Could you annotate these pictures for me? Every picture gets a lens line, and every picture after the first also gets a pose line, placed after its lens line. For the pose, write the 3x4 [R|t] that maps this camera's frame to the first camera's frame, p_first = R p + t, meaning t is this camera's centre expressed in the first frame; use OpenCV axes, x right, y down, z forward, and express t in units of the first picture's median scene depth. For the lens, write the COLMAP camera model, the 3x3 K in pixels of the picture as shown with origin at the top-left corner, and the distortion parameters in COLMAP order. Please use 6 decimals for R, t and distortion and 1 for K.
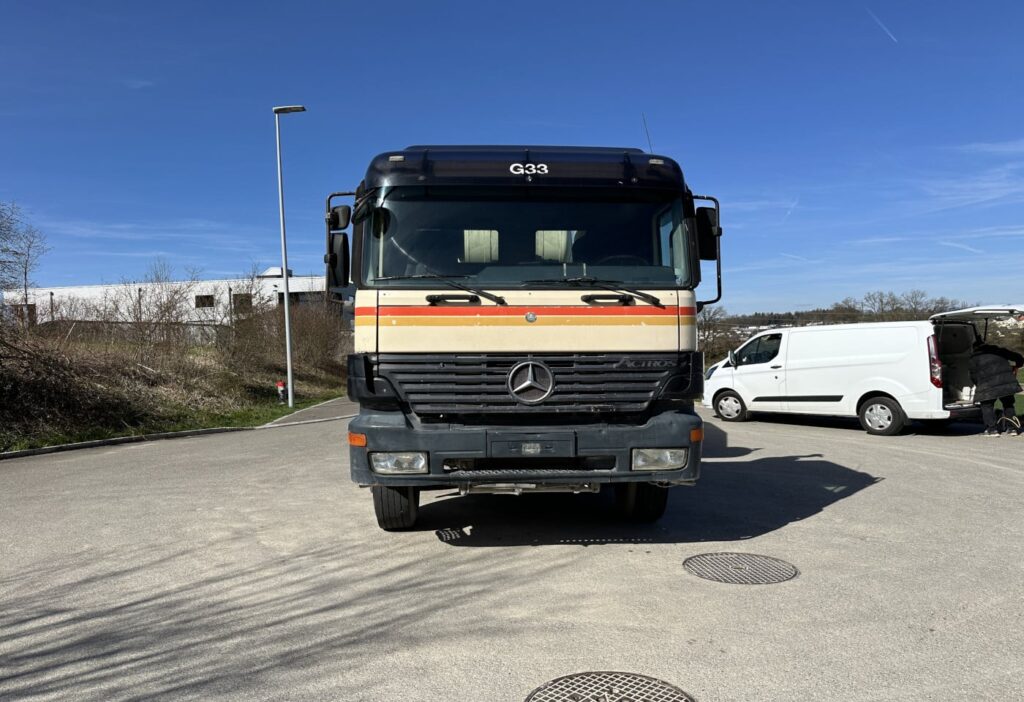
lens RADIAL K [[717.8, 0, 512.0], [0, 717.8, 351.0], [0, 0, 1]] dist [0.003231, -0.019493]
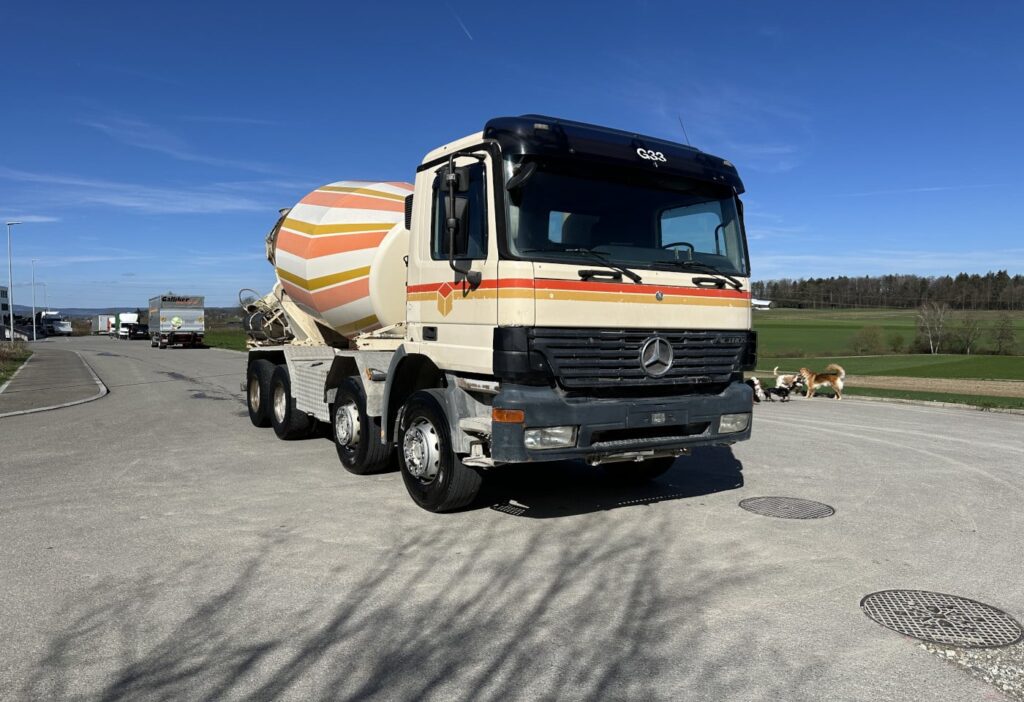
lens RADIAL K [[717.8, 0, 512.0], [0, 717.8, 351.0], [0, 0, 1]] dist [0.003231, -0.019493]
pose [[0.875252, 0.001893, 0.483663, -0.684623], [-0.020763, 0.999218, 0.033662, 0.003604], [-0.483221, -0.039505, 0.874607, 0.164804]]
